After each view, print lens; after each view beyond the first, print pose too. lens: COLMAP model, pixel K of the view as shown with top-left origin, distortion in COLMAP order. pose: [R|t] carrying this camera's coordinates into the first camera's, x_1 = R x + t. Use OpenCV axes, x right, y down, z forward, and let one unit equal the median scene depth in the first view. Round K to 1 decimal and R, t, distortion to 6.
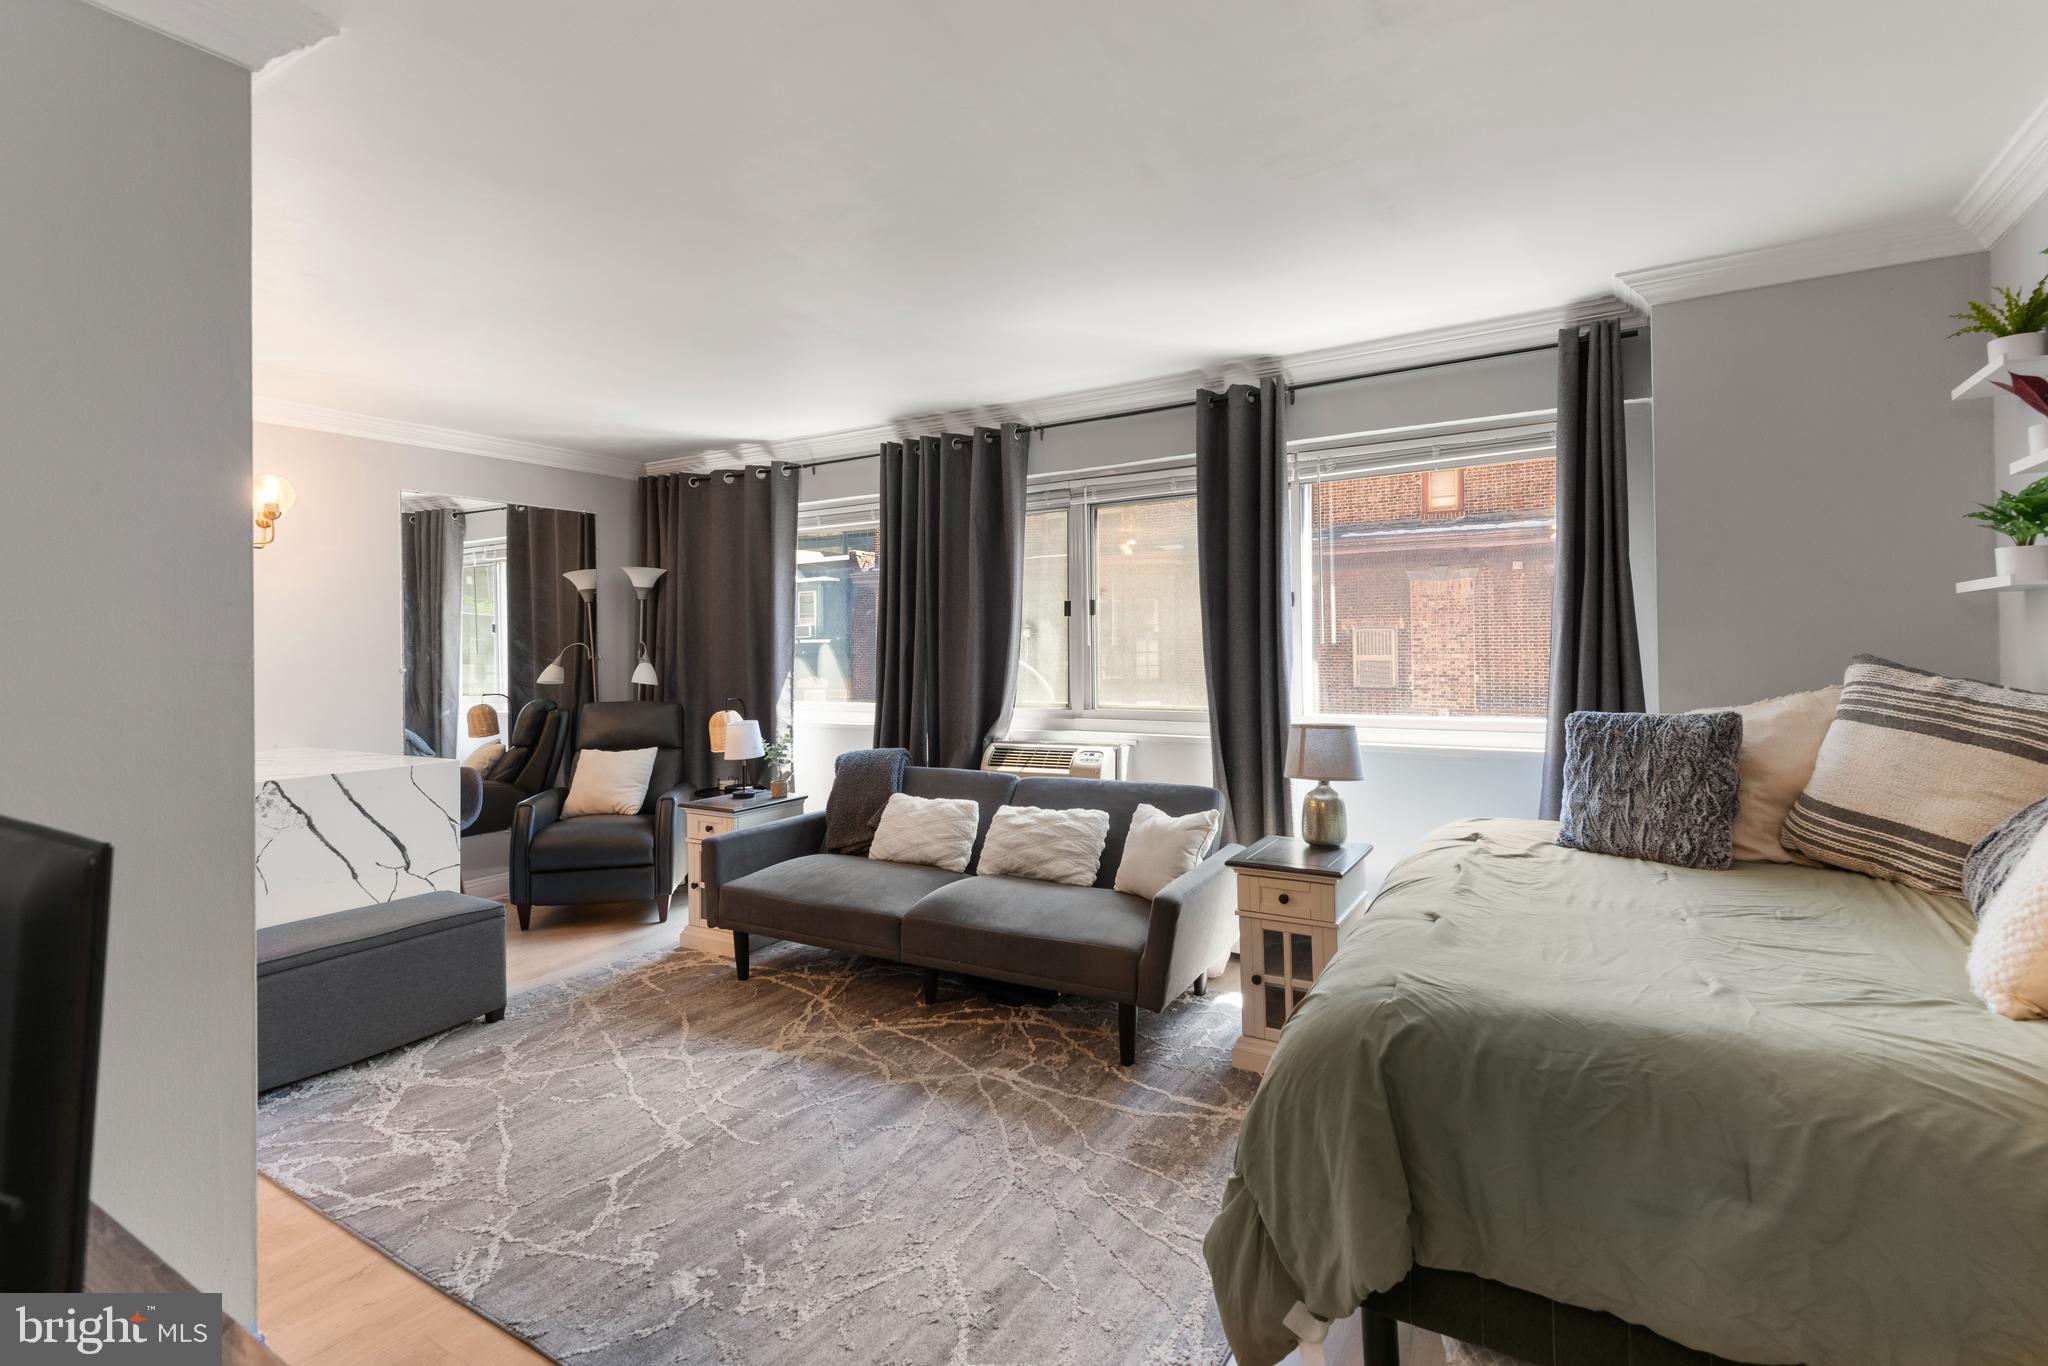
lens RADIAL K [[955.9, 0, 1026.8], [0, 955.9, 633.2], [0, 0, 1]] dist [0.034442, -0.017452]
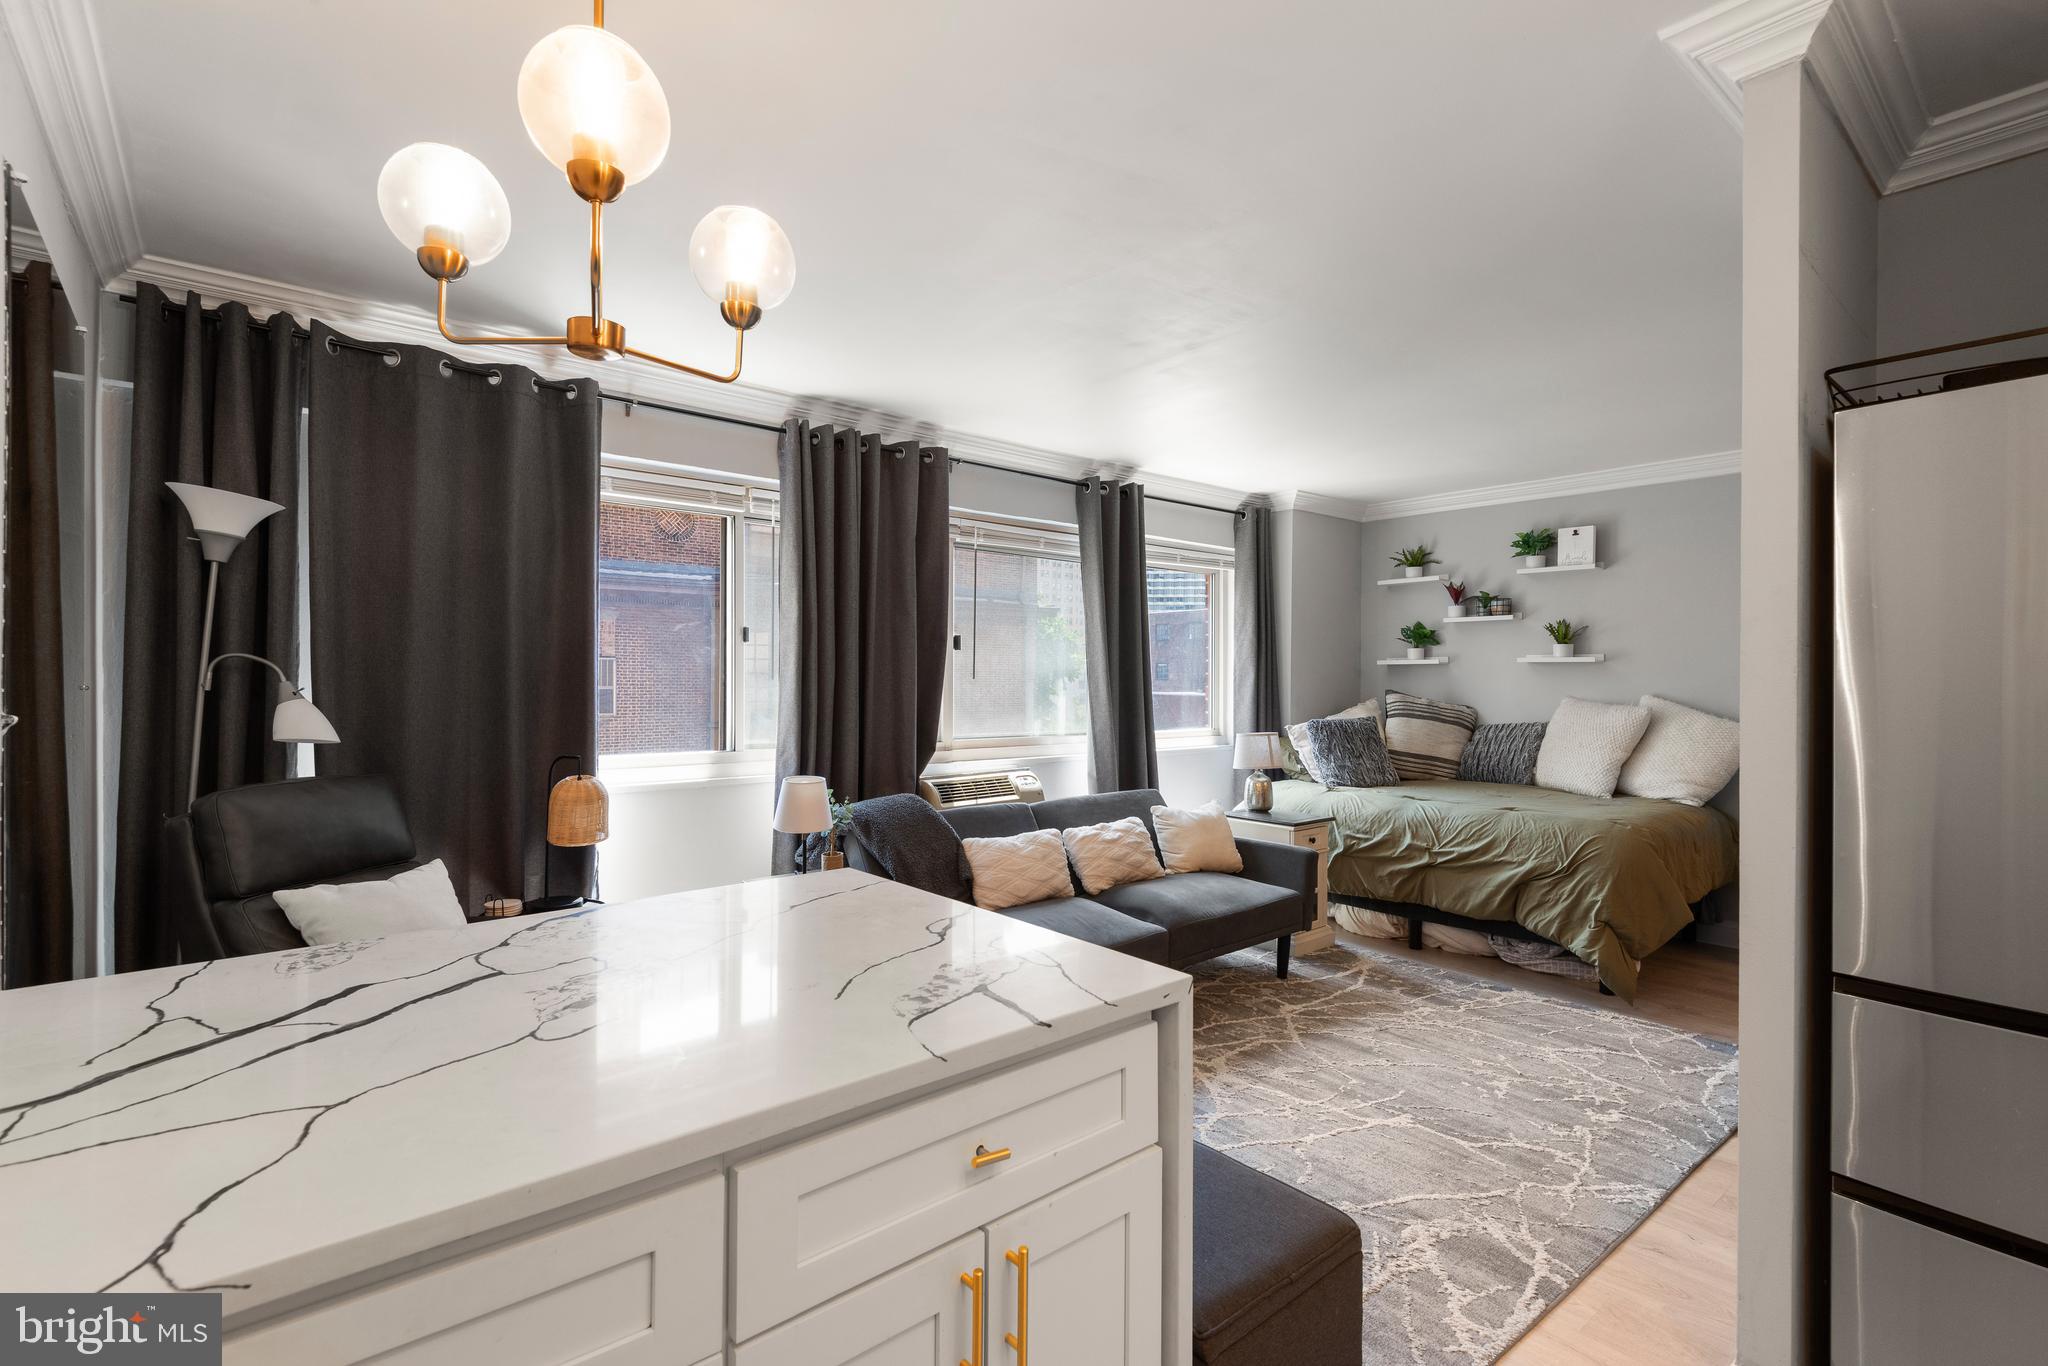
lens RADIAL K [[937.1, 0, 1018.0], [0, 937.1, 680.5], [0, 0, 1]] dist [0.035446, -0.025853]
pose [[0.326841, 0.015648, 0.944950, -1.329685], [-0.022014, 0.999718, -0.008941, 0.033380], [-0.944823, -0.017879, 0.327093, 0.920839]]
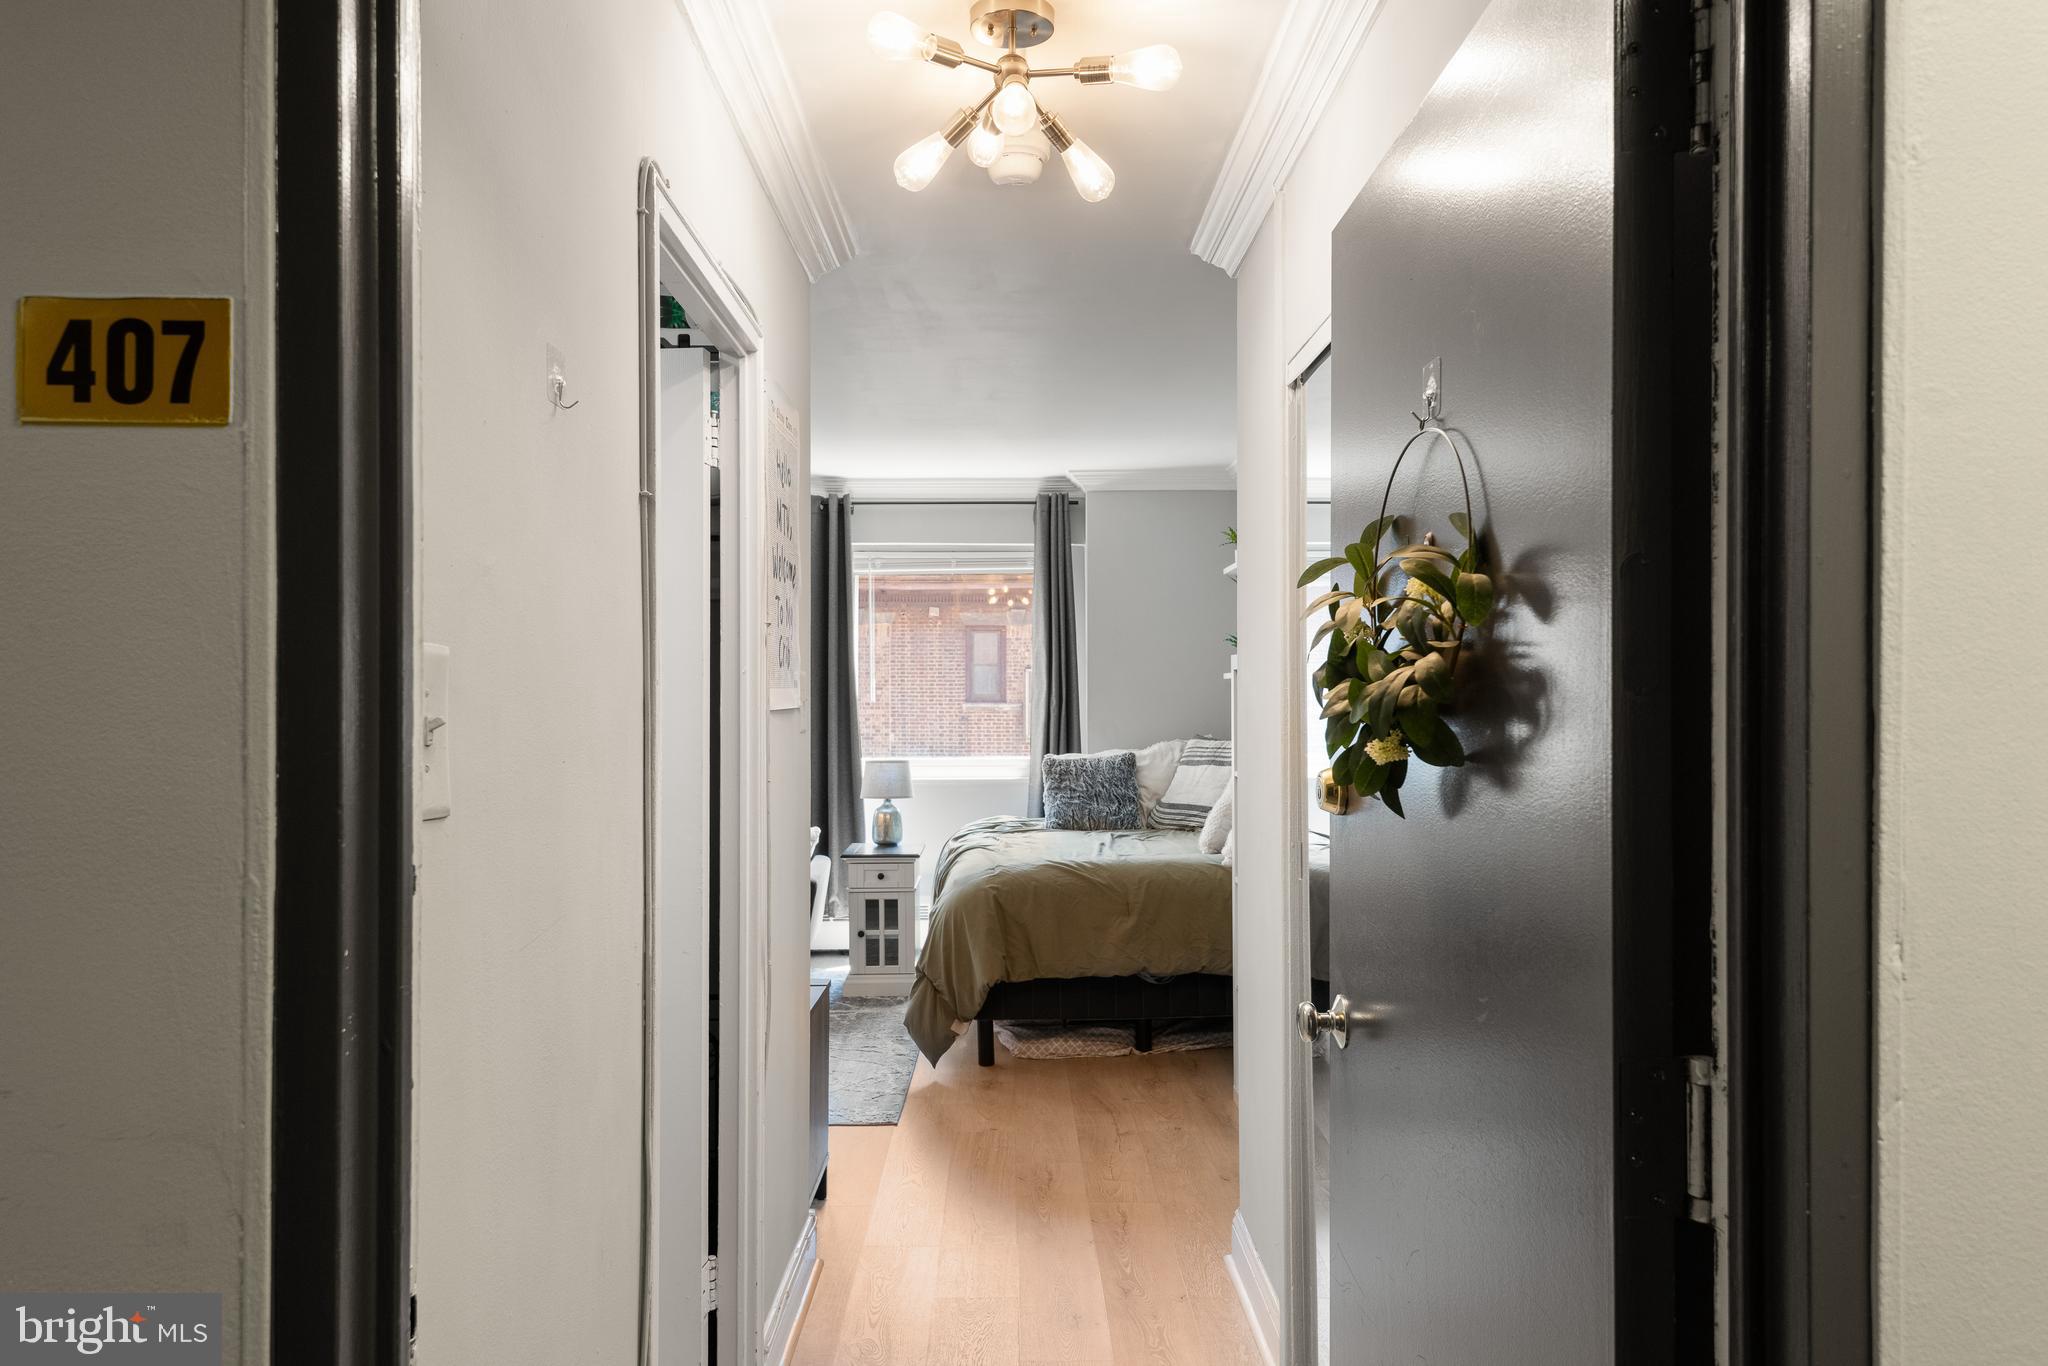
lens RADIAL K [[1392.9, 0, 1024.0], [0, 1392.9, 683.0], [0, 0, 1]] dist [0.001270, 0.000017]
pose [[0.846889, 0.013933, 0.531587, -0.666625], [-0.015991, 0.999872, -0.000731, -0.022603], [-0.531529, -0.007882, 0.847003, -0.900242]]
